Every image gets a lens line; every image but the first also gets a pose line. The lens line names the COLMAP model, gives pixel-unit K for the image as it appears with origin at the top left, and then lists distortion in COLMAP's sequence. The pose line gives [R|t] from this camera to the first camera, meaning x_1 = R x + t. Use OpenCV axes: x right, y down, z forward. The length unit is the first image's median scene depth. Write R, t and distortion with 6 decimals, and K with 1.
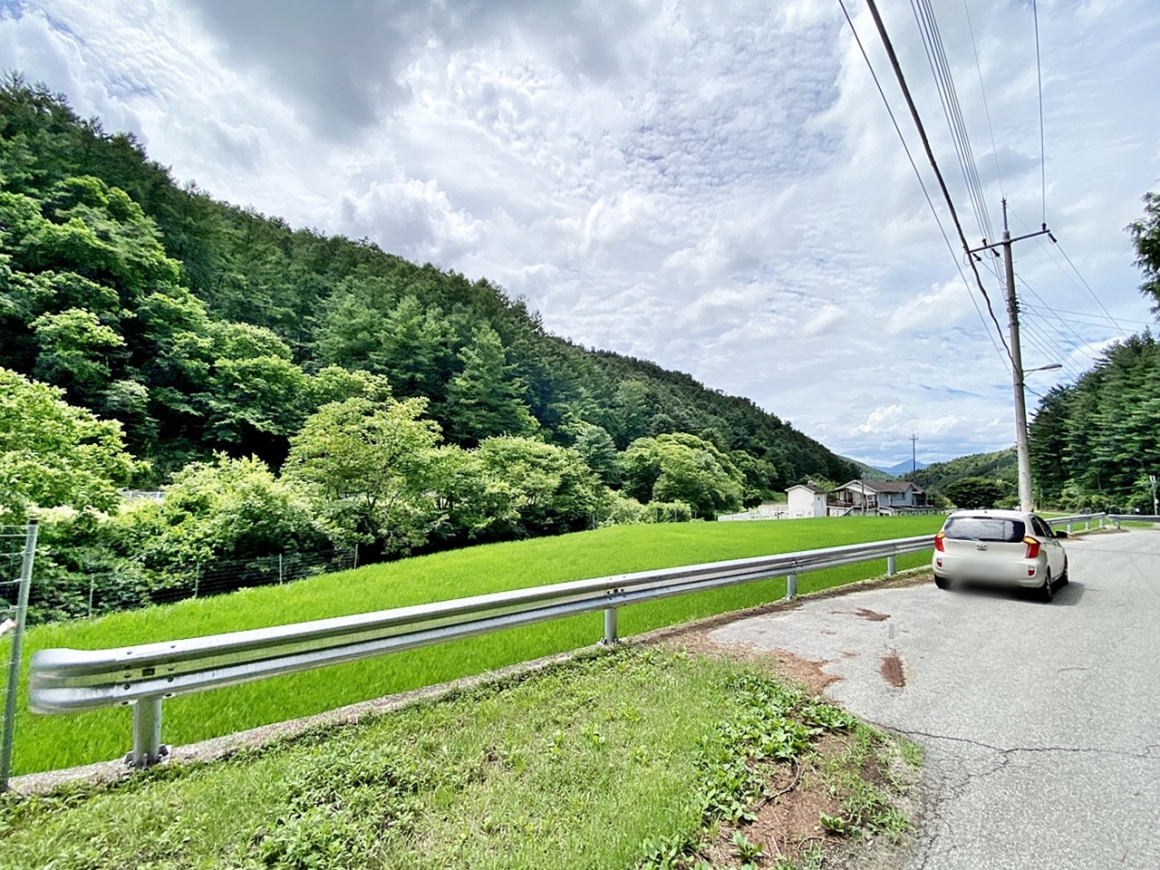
lens RADIAL K [[480.2, 0, 581.8], [0, 480.2, 435.7], [0, 0, 1]] dist [0.043161, -0.031661]
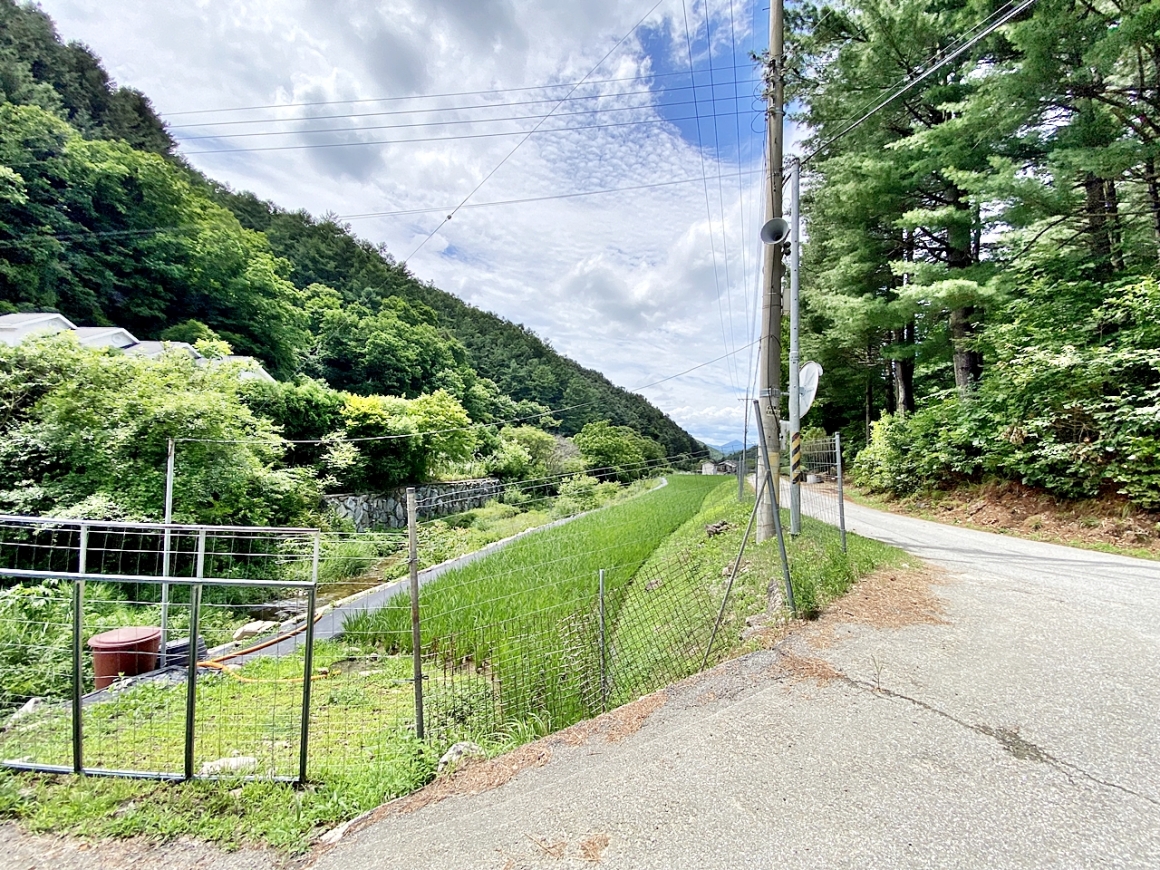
lens RADIAL K [[462.5, 0, 585.3], [0, 462.5, 440.9], [0, 0, 1]] dist [0.000837, -0.011111]
pose [[0.959690, 0.042884, 0.277771, -0.640360], [-0.063565, 0.995801, 0.065879, -0.090754], [-0.273780, -0.080880, 0.958386, -0.825071]]
